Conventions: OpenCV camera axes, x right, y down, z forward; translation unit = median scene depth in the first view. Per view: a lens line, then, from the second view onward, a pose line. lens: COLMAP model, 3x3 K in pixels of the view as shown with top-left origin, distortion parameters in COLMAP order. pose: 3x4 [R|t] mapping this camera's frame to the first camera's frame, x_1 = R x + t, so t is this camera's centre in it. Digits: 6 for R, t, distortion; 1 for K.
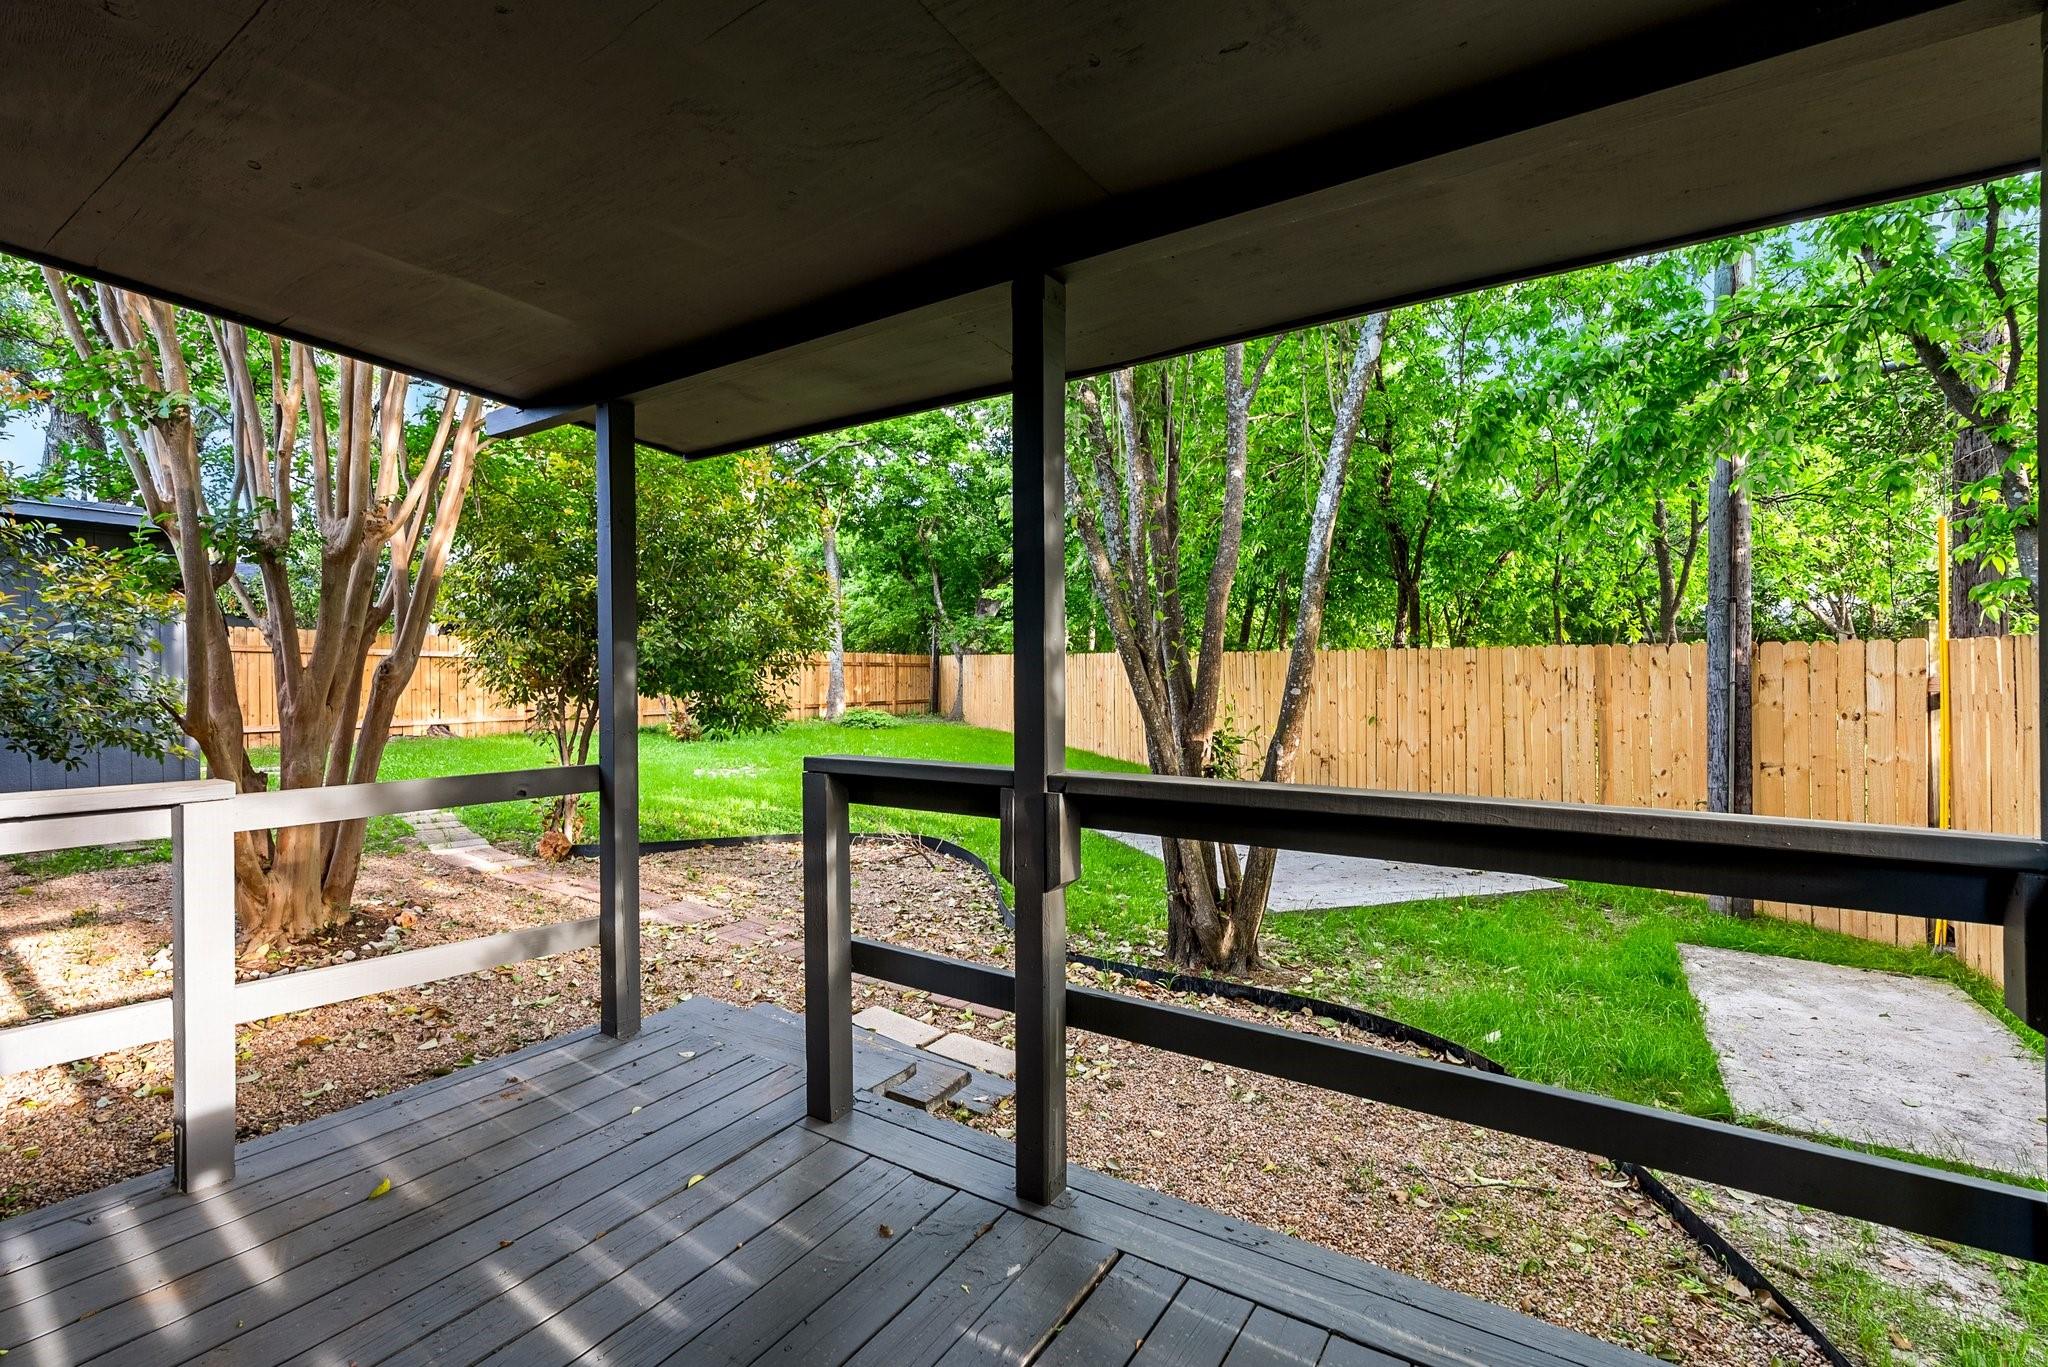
lens RADIAL K [[942.1, 0, 1028.5], [0, 942.1, 672.0], [0, 0, 1]] dist [-0.005658, 0.000454]
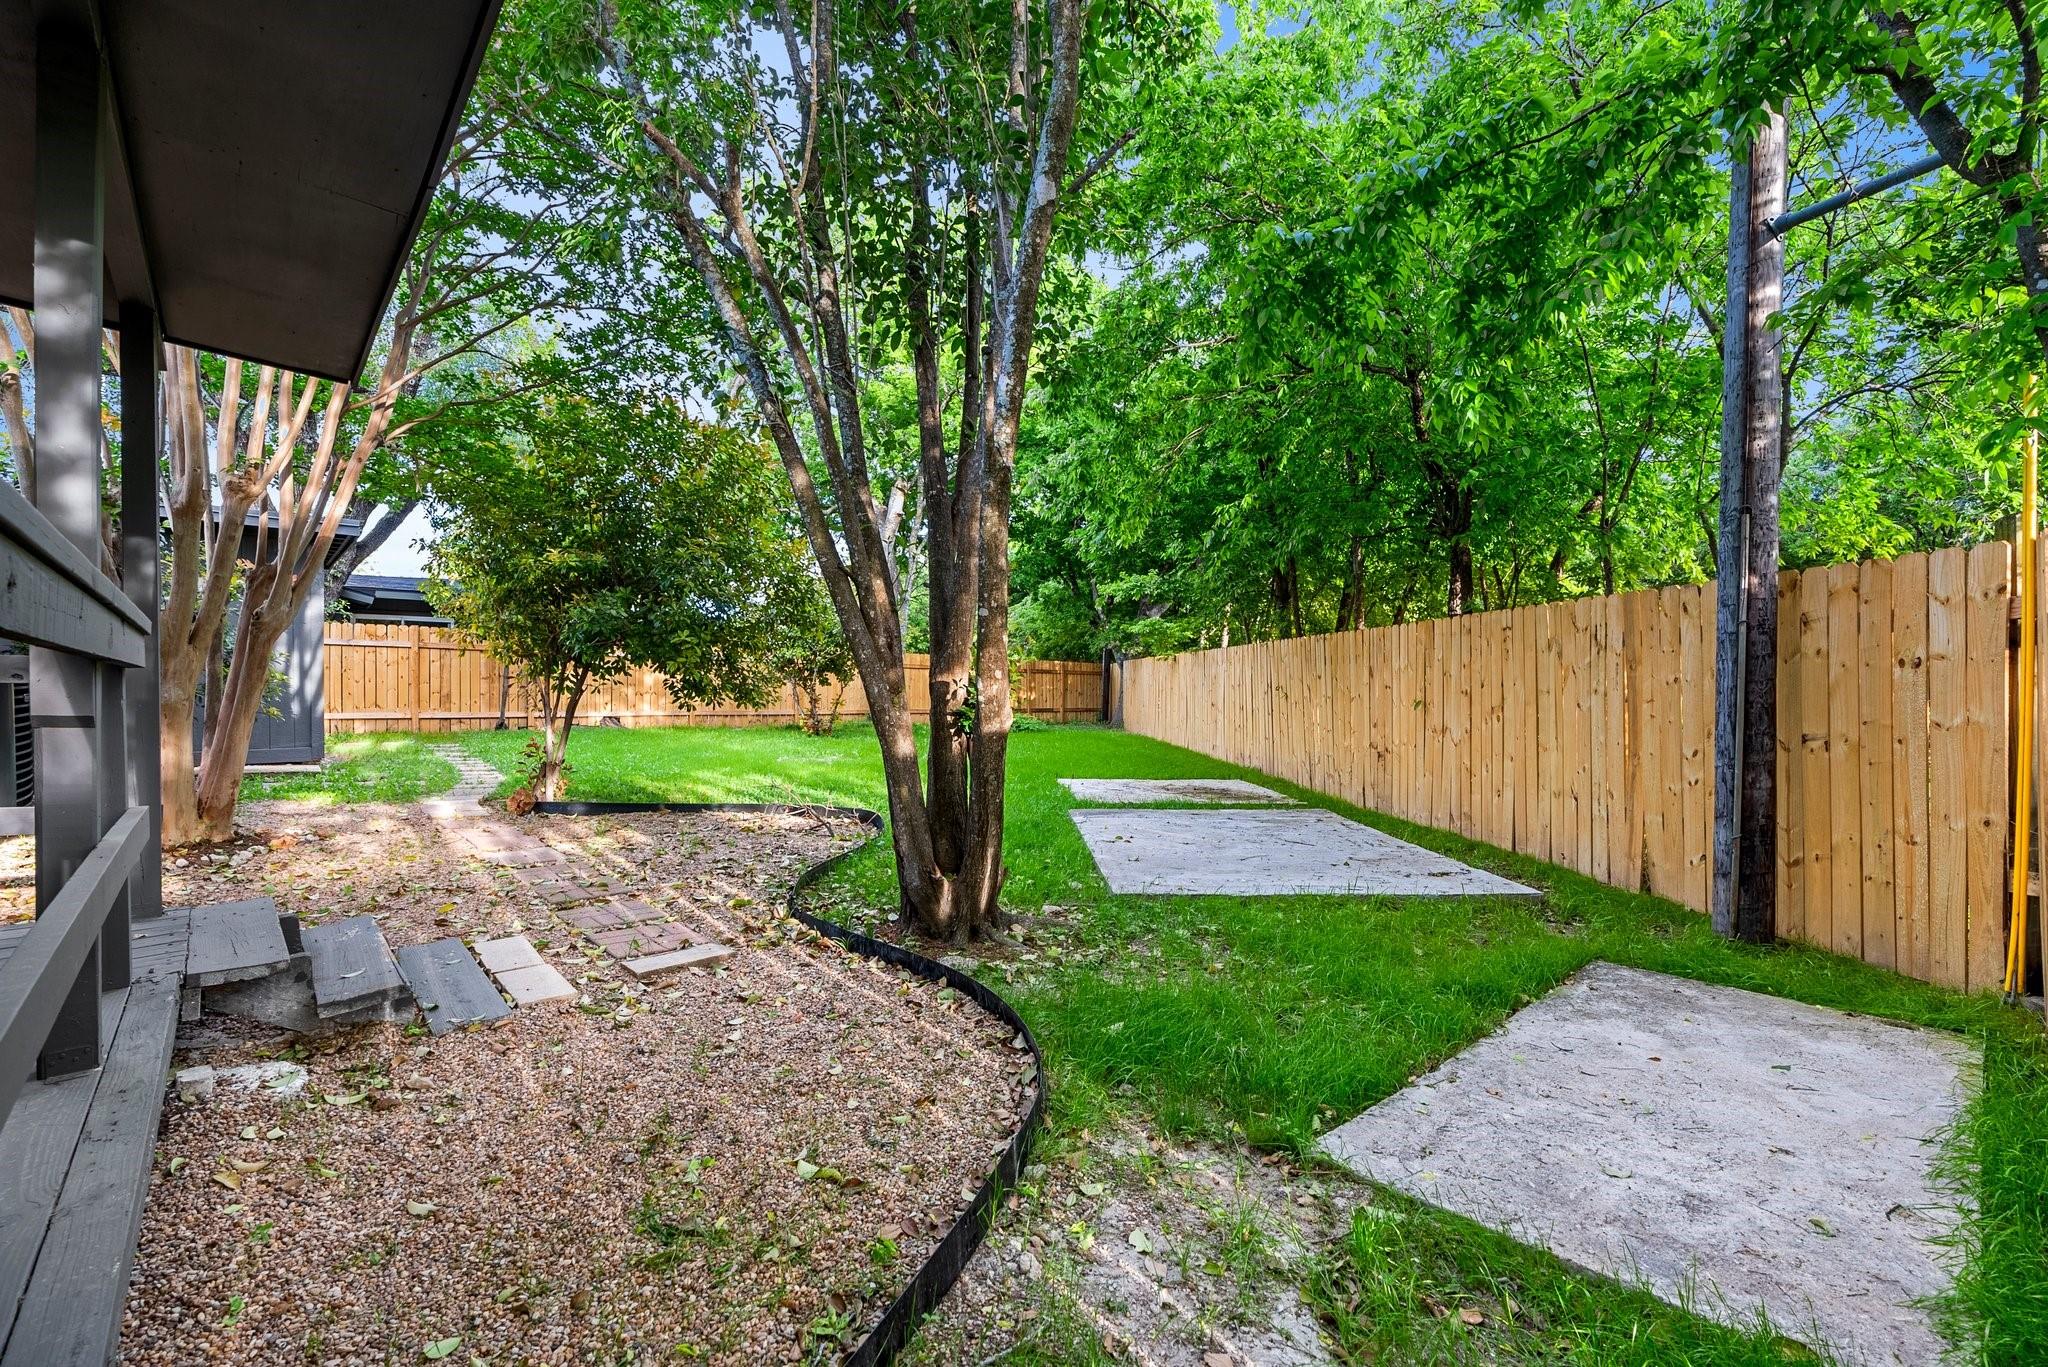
lens RADIAL K [[942.1, 0, 1019.8], [0, 942.1, 695.0], [0, 0, 1]] dist [-0.005658, 0.000454]
pose [[0.962523, 0.005333, -0.271149, 0.404382], [-0.004873, 0.999985, 0.002366, 0.069021], [0.271157, -0.000956, 0.962535, 0.139539]]
